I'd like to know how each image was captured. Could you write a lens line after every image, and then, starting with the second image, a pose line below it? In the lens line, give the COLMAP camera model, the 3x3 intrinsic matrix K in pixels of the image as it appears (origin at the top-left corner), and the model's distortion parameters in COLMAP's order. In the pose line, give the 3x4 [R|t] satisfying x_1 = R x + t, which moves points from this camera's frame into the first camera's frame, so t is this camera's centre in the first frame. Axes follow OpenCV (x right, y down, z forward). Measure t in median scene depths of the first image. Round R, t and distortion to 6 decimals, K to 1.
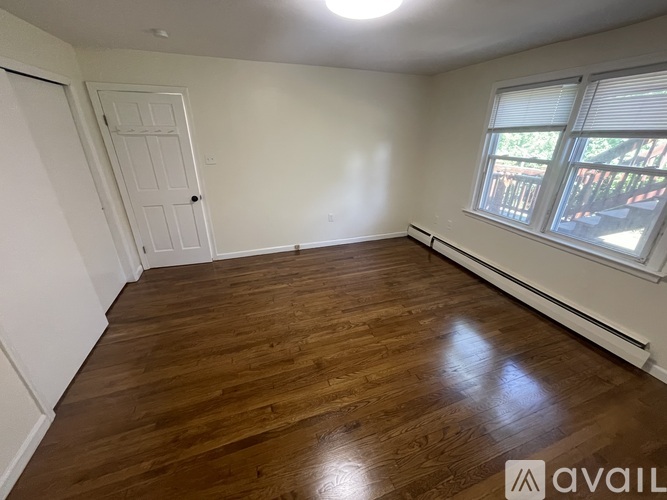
lens RADIAL K [[267.0, 0, 333.5], [0, 267.0, 250.0], [0, 0, 1]] dist [-0.000334, -0.000249]
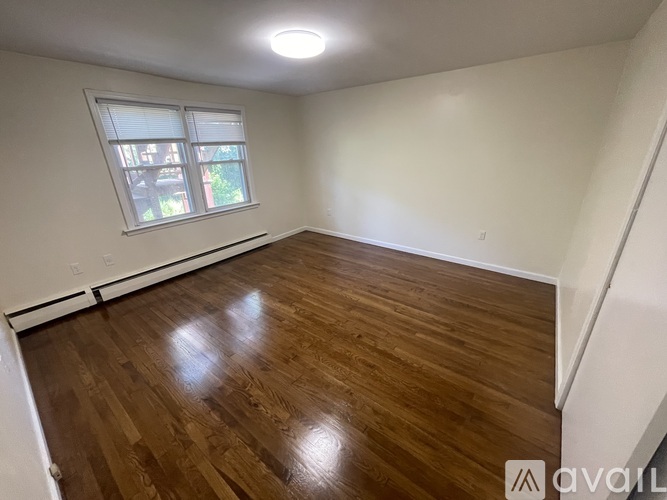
lens RADIAL K [[270.0, 0, 333.5], [0, 270.0, 250.0], [0, 0, 1]] dist [0.000798, -0.000057]
pose [[-0.539074, -0.296026, 0.788523, -0.789432], [0.361535, 0.764238, 0.534072, -0.437851], [-0.760718, 0.572983, -0.304957, 1.041461]]
